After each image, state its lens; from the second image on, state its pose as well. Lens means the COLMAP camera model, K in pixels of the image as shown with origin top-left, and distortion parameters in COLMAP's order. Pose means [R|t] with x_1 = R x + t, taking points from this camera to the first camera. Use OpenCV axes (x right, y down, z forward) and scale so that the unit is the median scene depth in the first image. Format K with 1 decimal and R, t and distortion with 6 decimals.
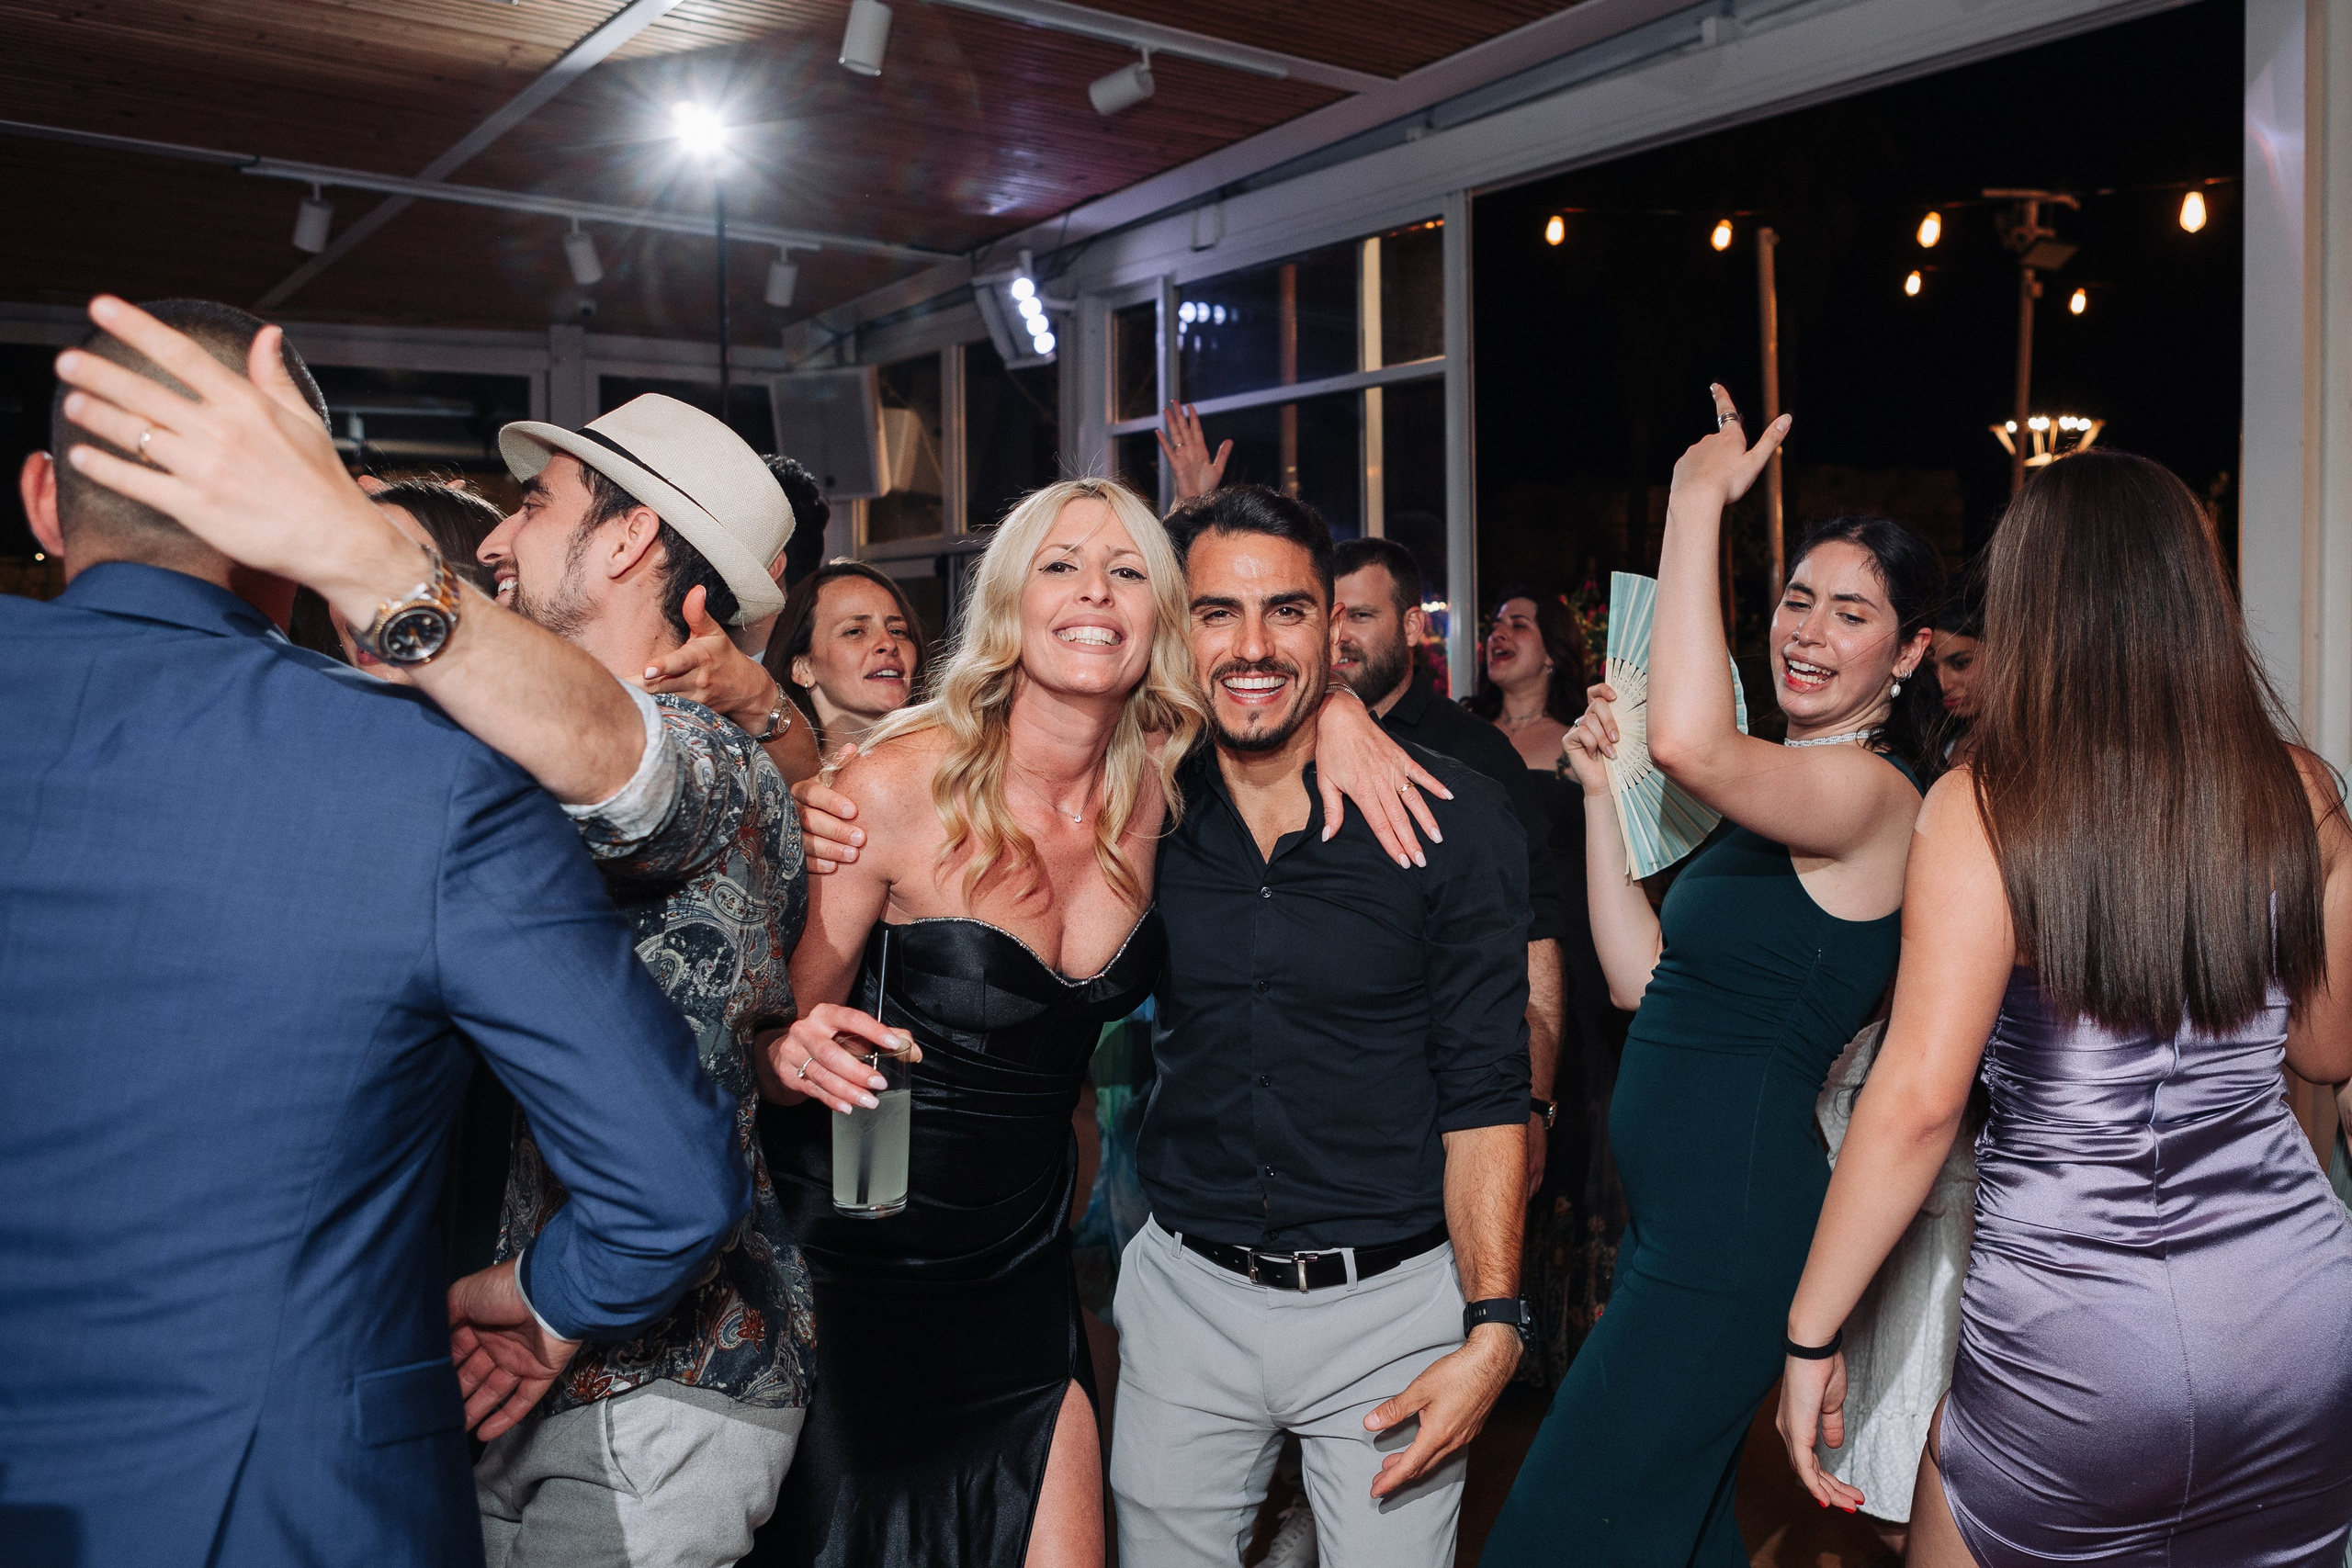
lens RADIAL K [[1614.9, 0, 1177.9], [0, 1614.9, 776.0], [0, 0, 1]] dist [-0.011987, 0.001457]
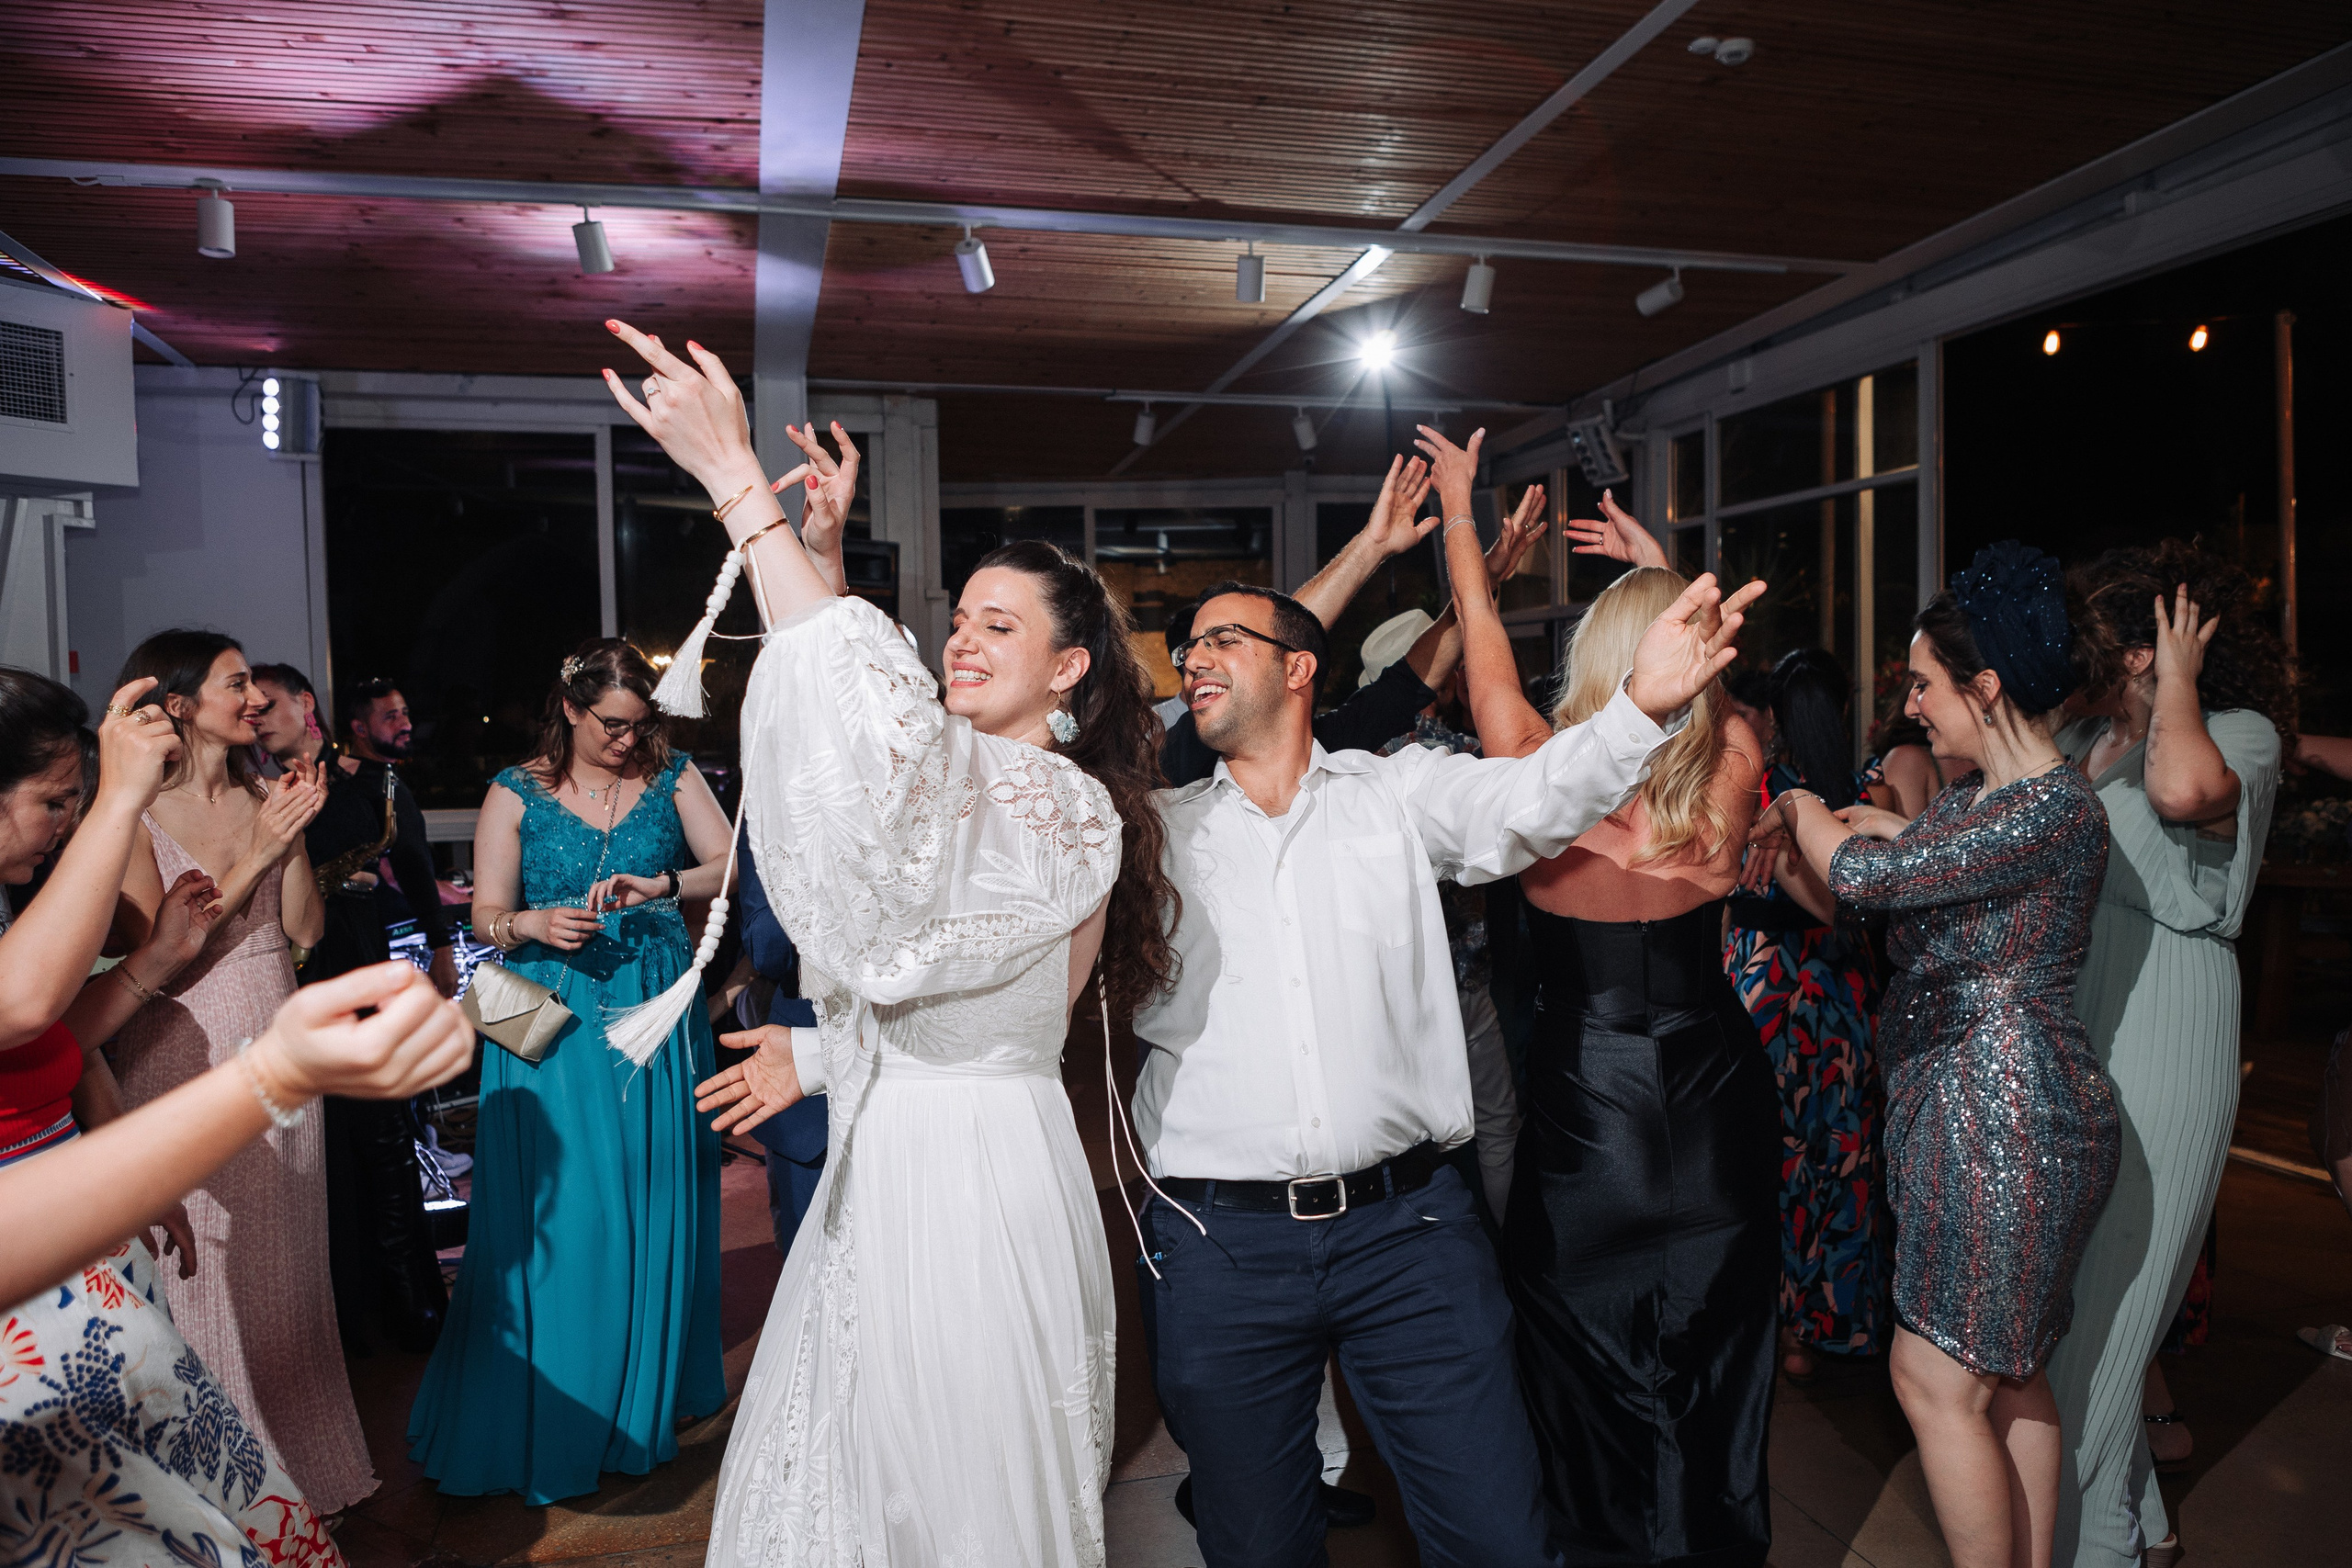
lens RADIAL K [[1621.4, 0, 1176.4], [0, 1621.4, 781.6], [0, 0, 1]] dist [0.000338, 0.000059]
pose [[0.900271, 0.015913, -0.435039, 0.193418], [-0.017404, 0.999848, 0.000556, 0.005069], [0.434982, 0.007071, 0.900411, -0.427311]]
